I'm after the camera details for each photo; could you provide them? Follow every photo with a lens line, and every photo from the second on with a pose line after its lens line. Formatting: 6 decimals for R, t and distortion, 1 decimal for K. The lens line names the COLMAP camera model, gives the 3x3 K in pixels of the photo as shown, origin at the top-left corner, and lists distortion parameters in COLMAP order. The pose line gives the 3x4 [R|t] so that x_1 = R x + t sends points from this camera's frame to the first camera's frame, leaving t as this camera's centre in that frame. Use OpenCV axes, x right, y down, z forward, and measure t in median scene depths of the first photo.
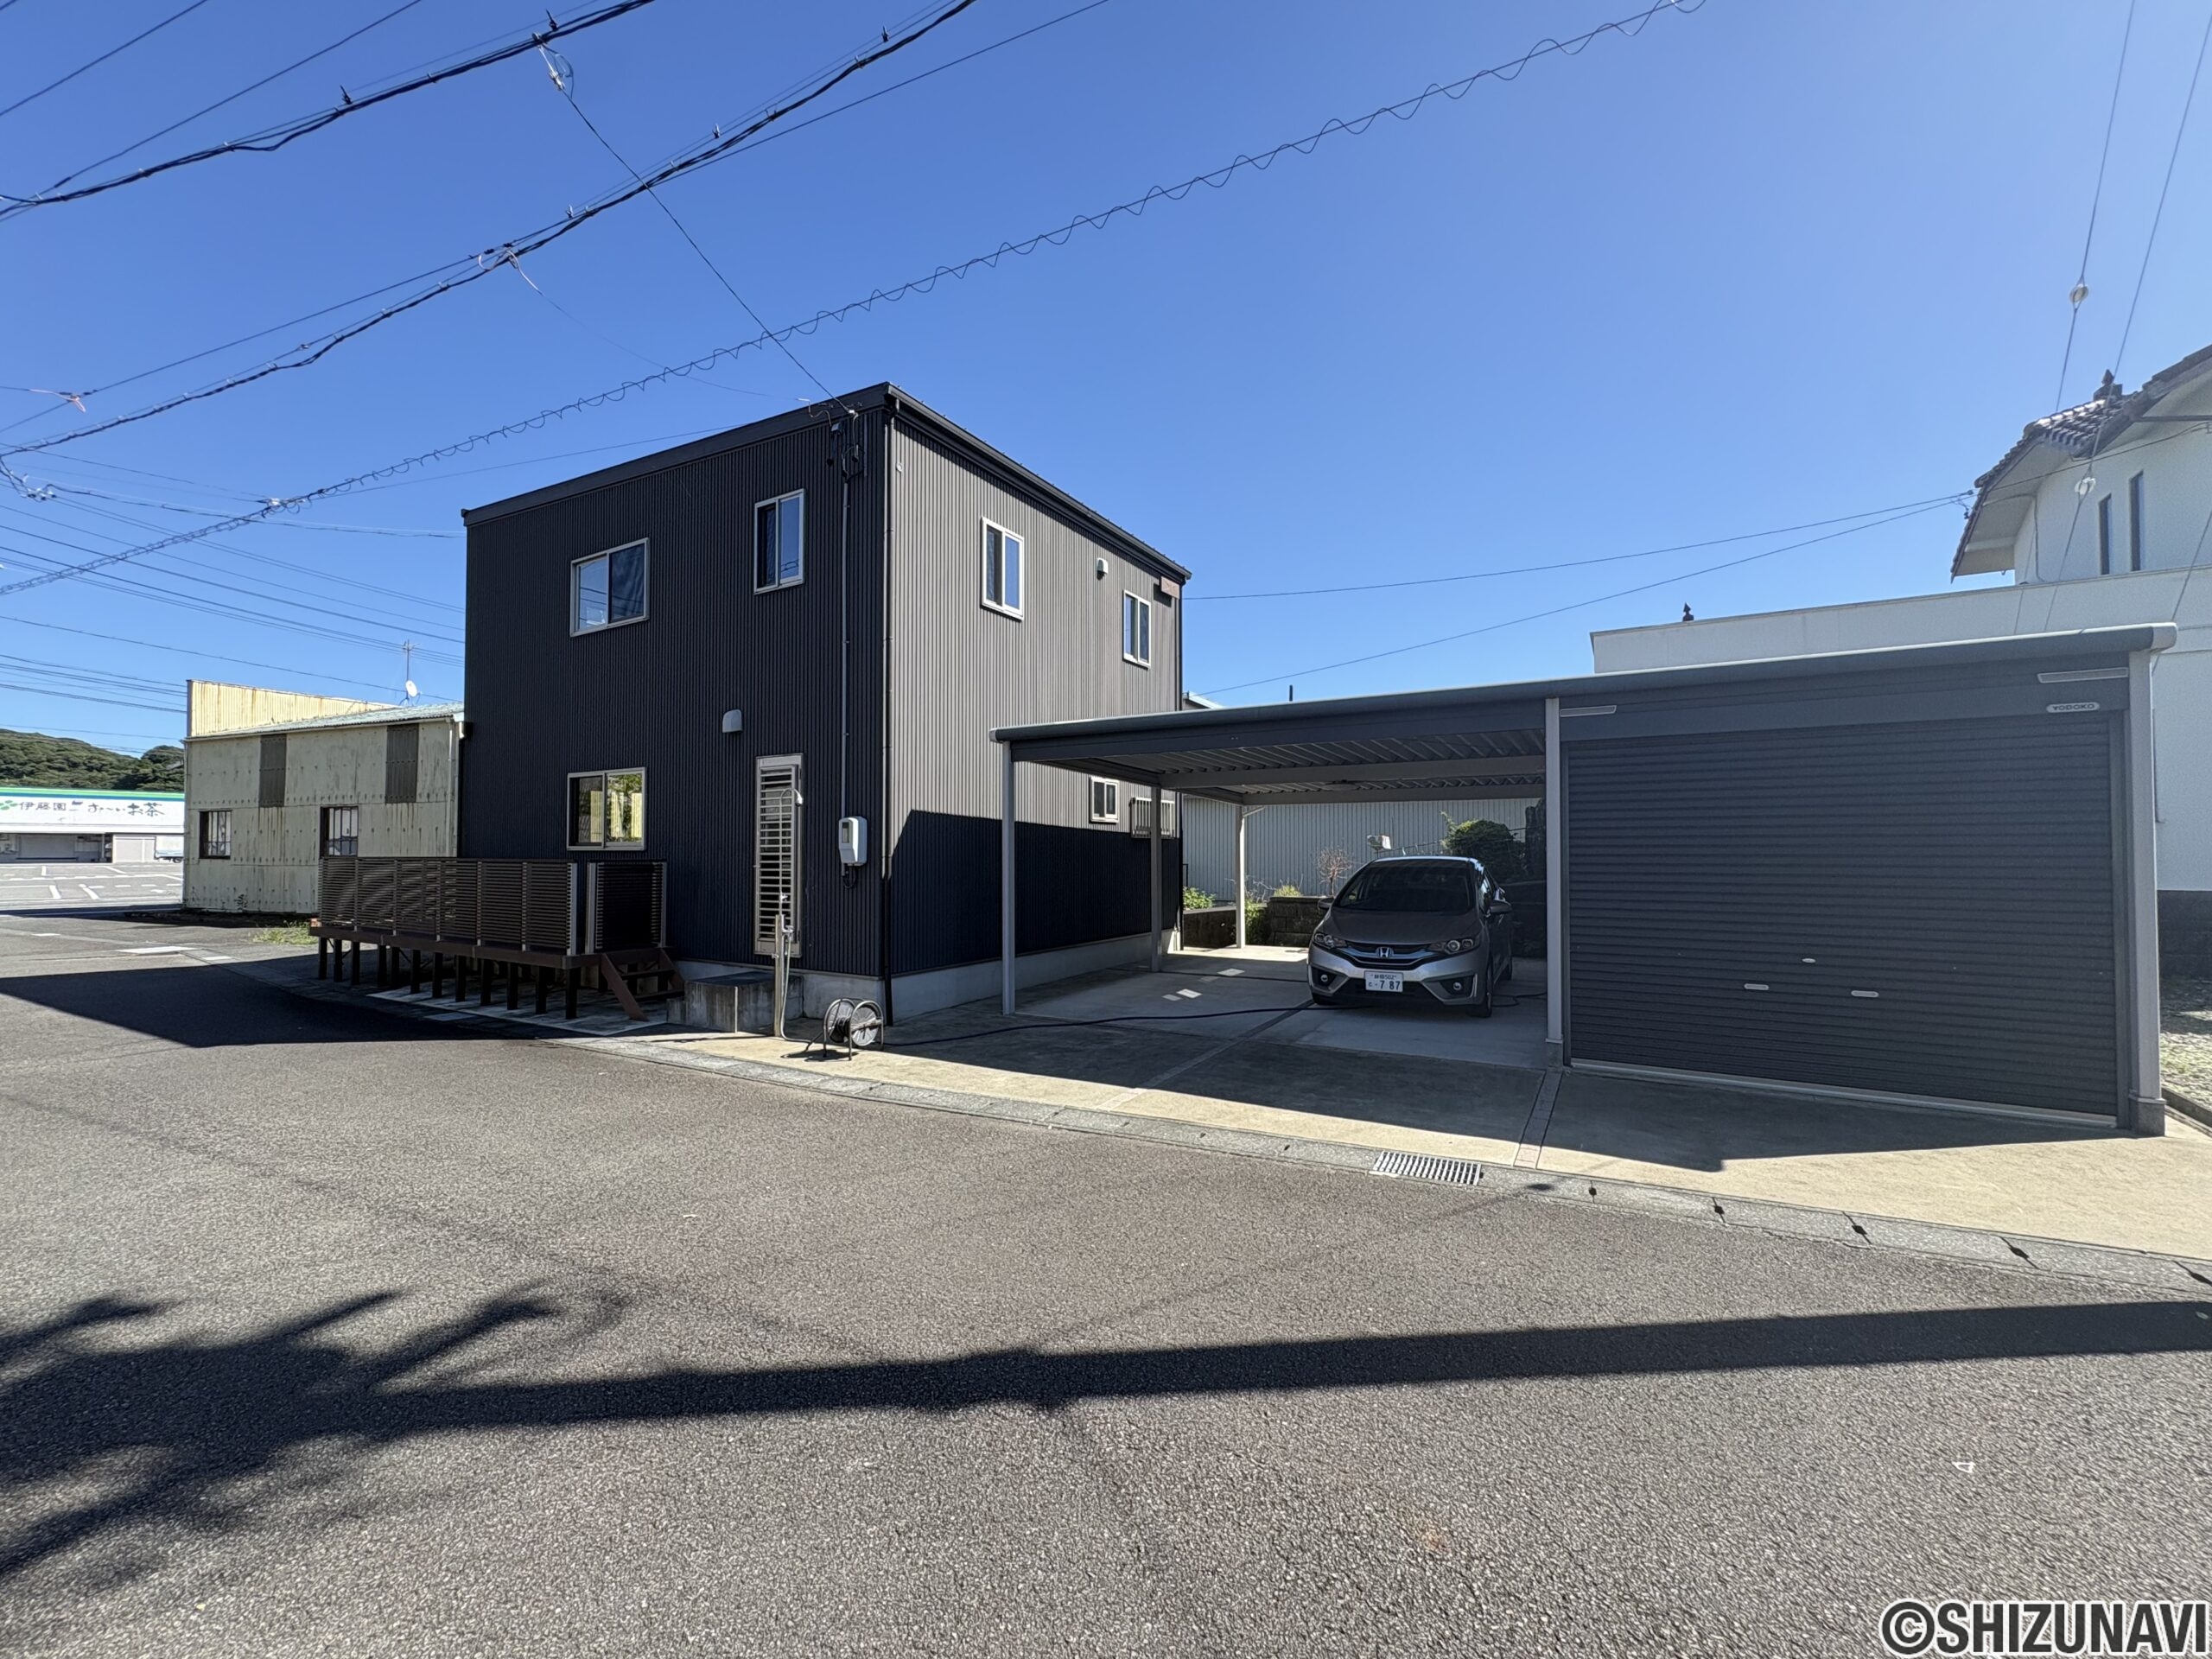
lens RADIAL K [[883.0, 0, 1106.7], [0, 883.0, 833.1], [0, 0, 1]] dist [0.000730, 0.000333]
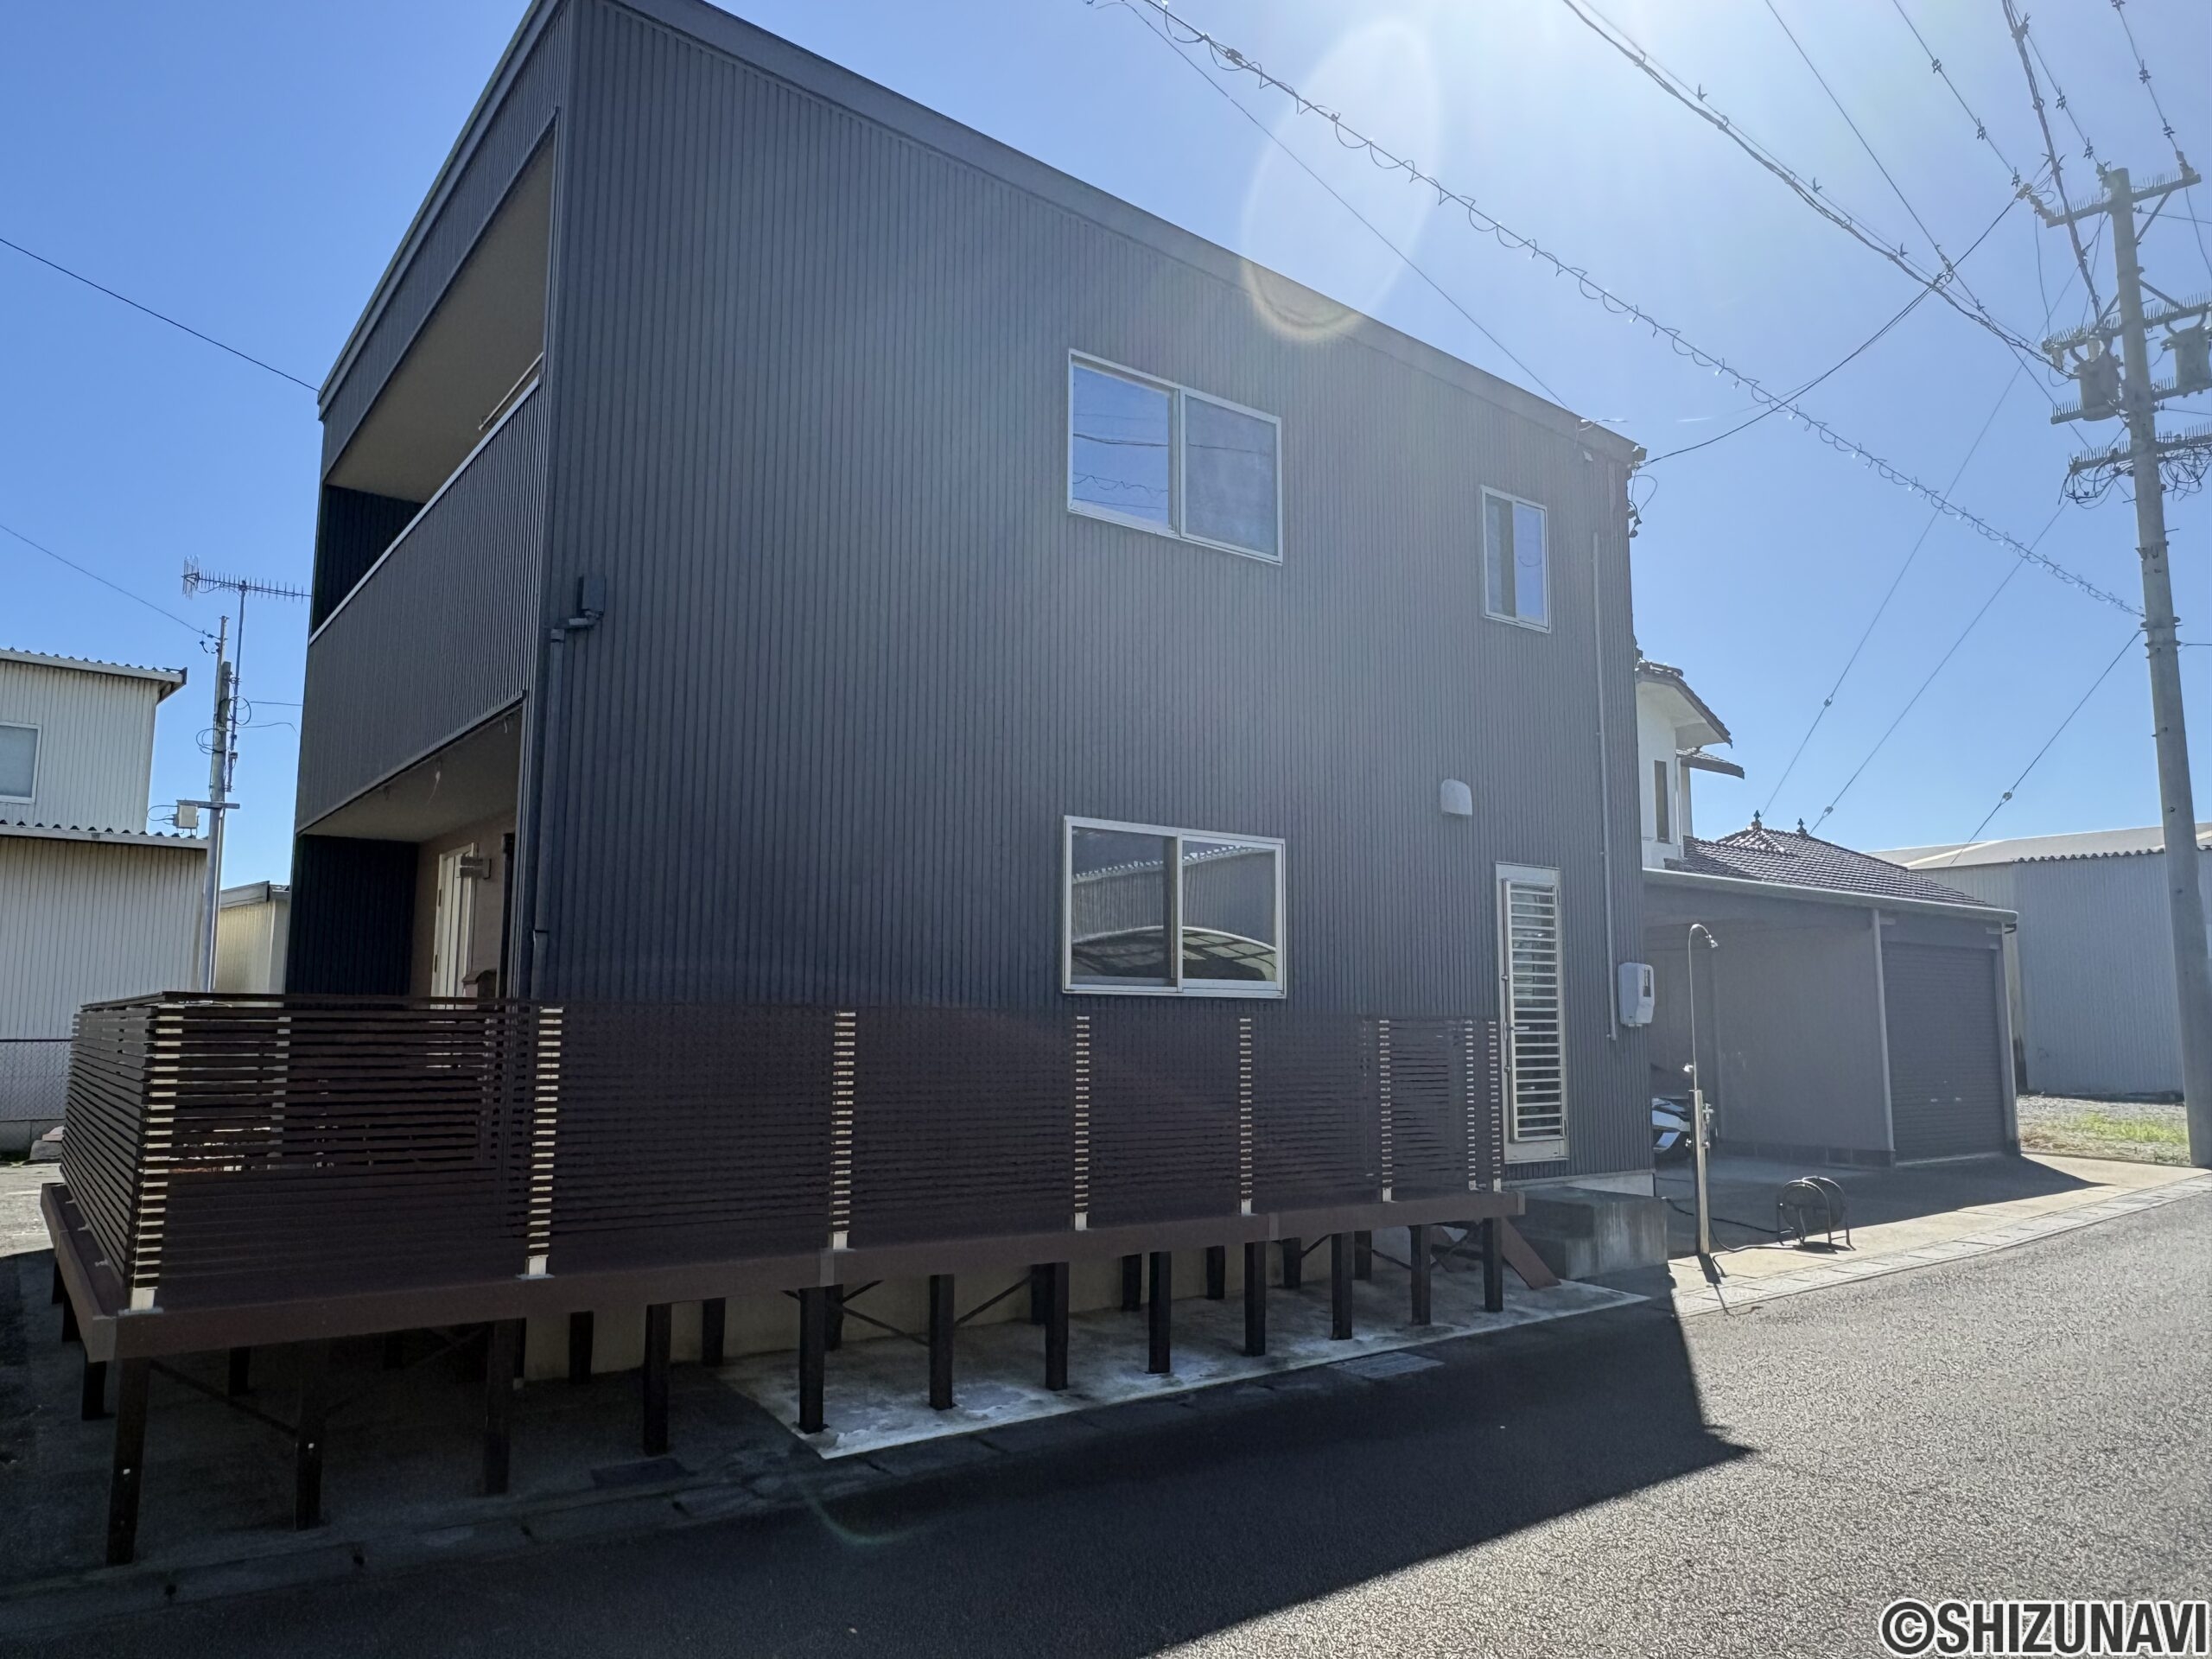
lens RADIAL K [[1490.1, 0, 1106.0], [0, 1490.1, 829.5], [0, 0, 1]] dist [0.001982, 0.000799]
pose [[0.385780, 0.123109, 0.914340, -1.605506], [-0.022458, 0.992017, -0.124092, 0.037459], [-0.922317, 0.027338, 0.385465, 0.883121]]
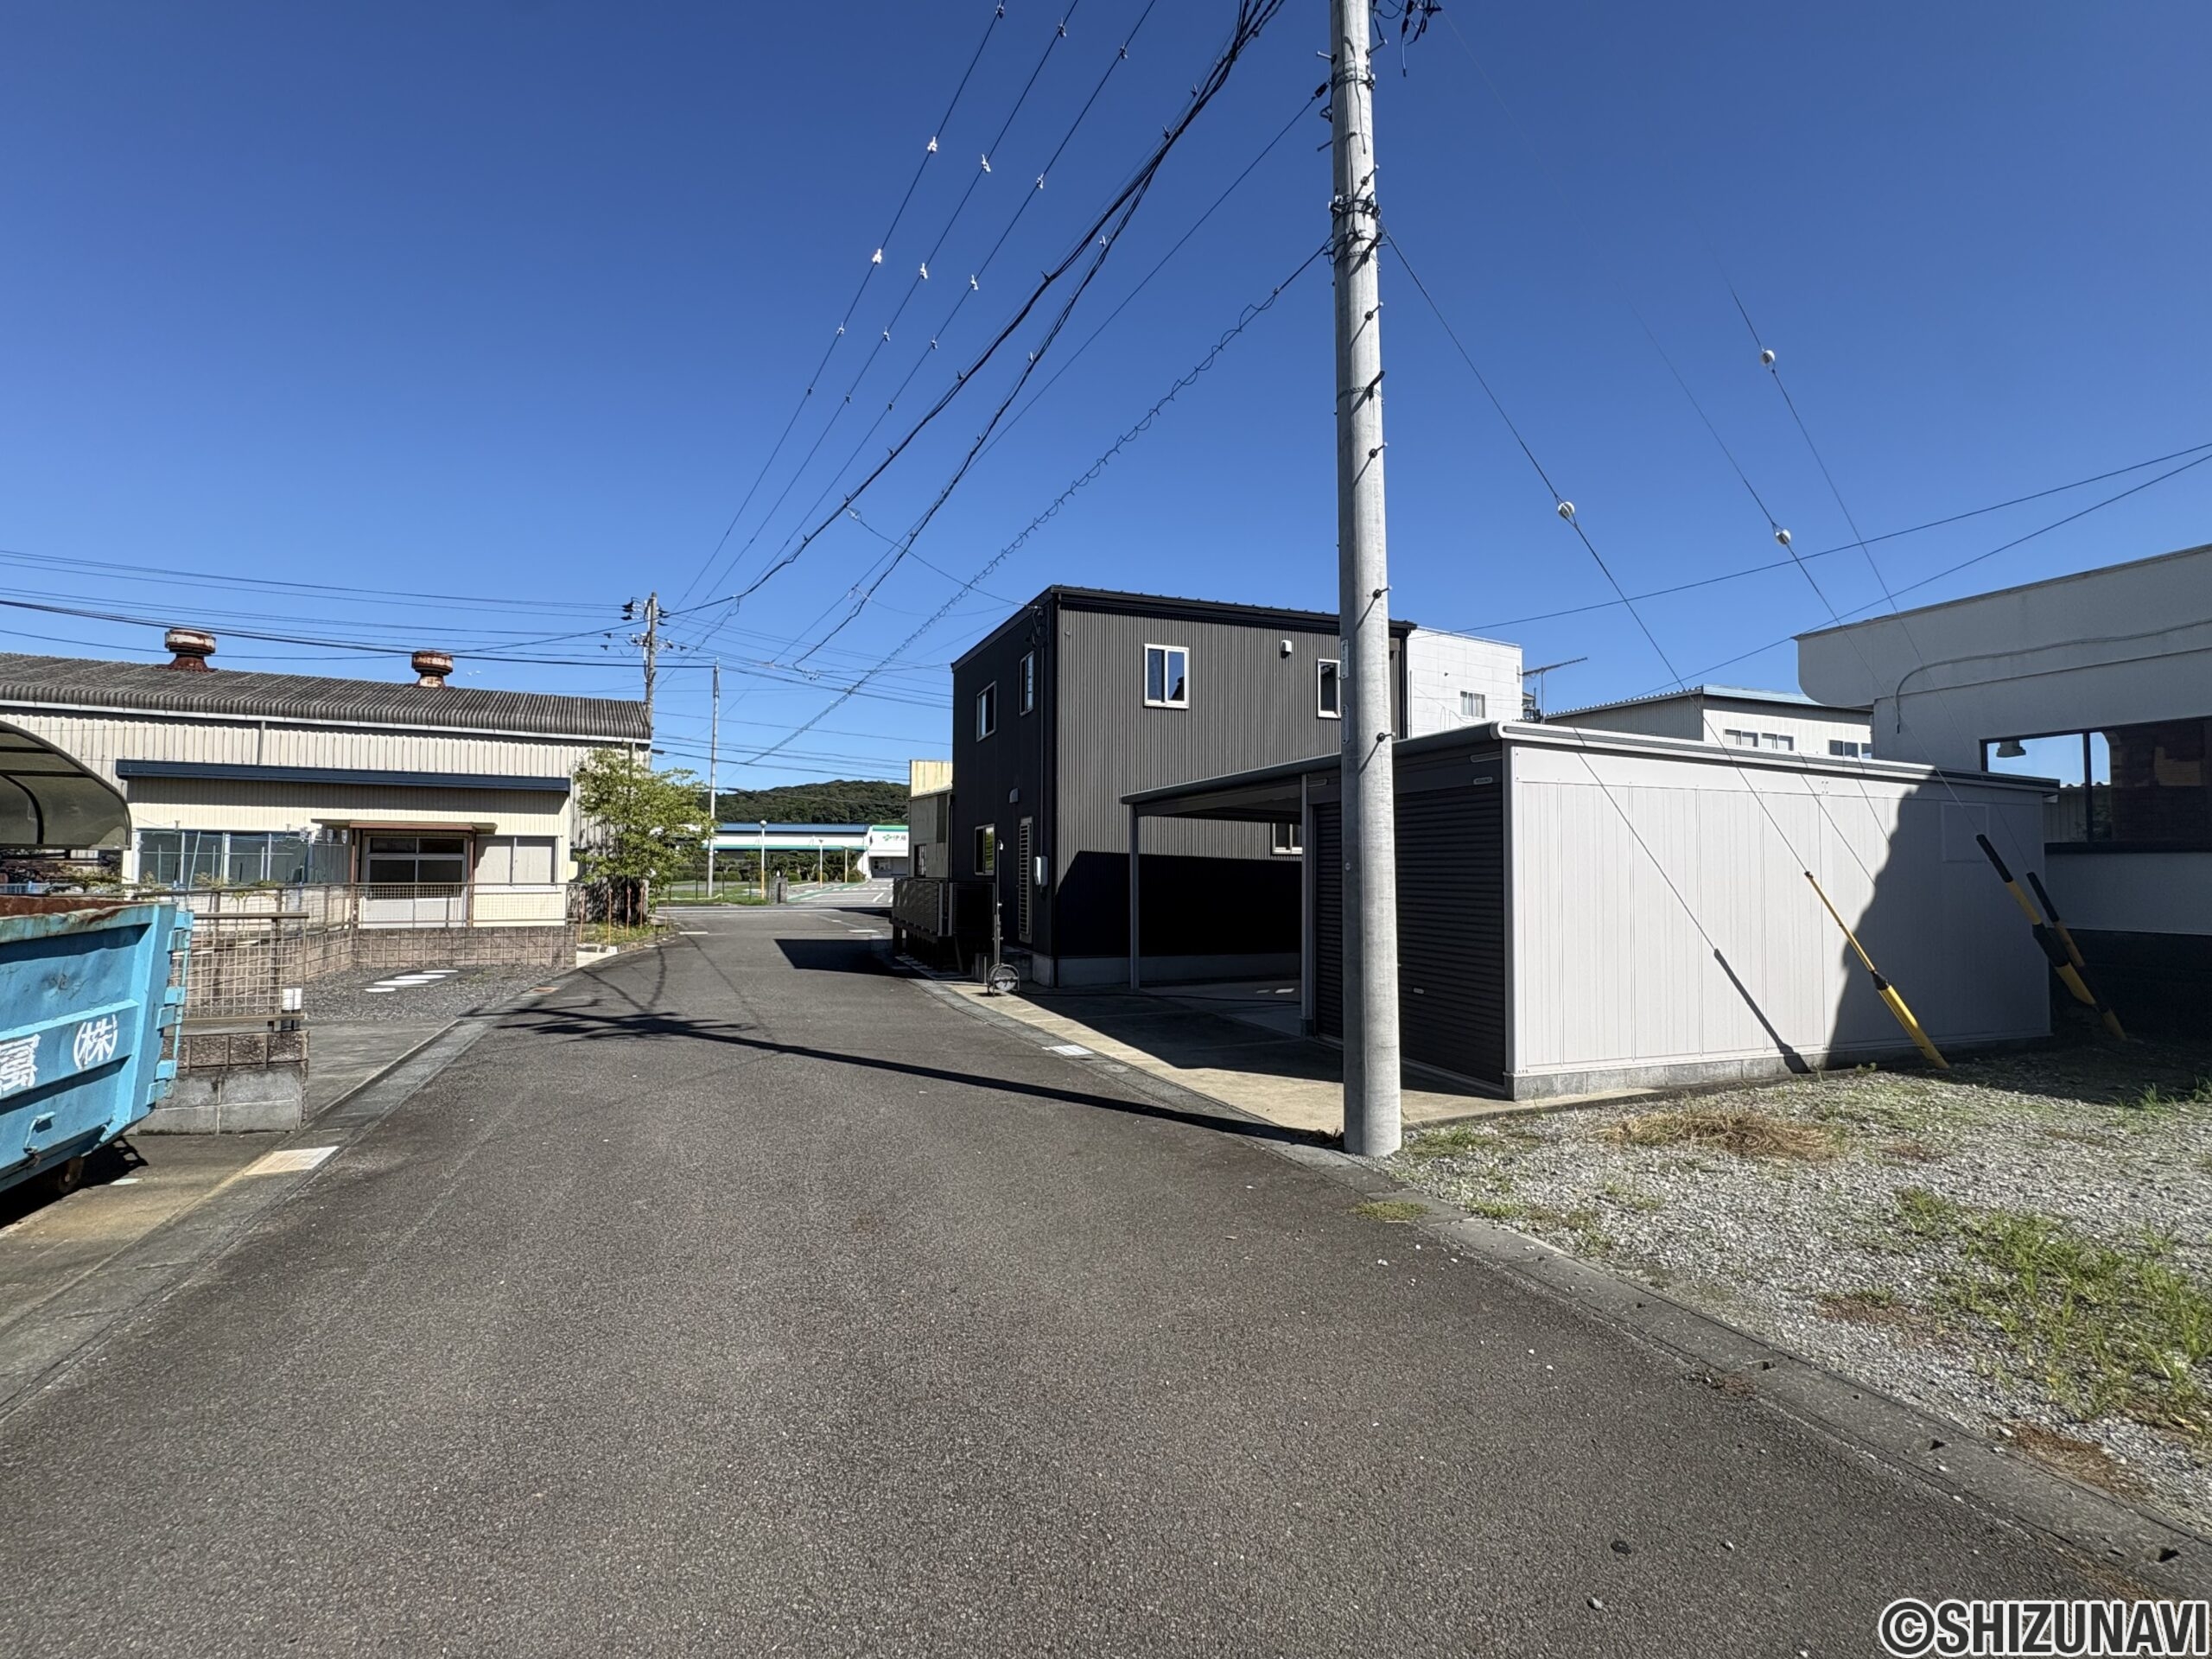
lens RADIAL K [[989.0, 0, 1104.8], [0, 989.0, 825.1], [0, 0, 1]] dist [0.000363, 0.000039]
pose [[0.767743, -0.025730, -0.640241, 0.920969], [0.009197, 0.999533, -0.029141, -0.020451], [0.640692, 0.016484, 0.767621, -0.298541]]
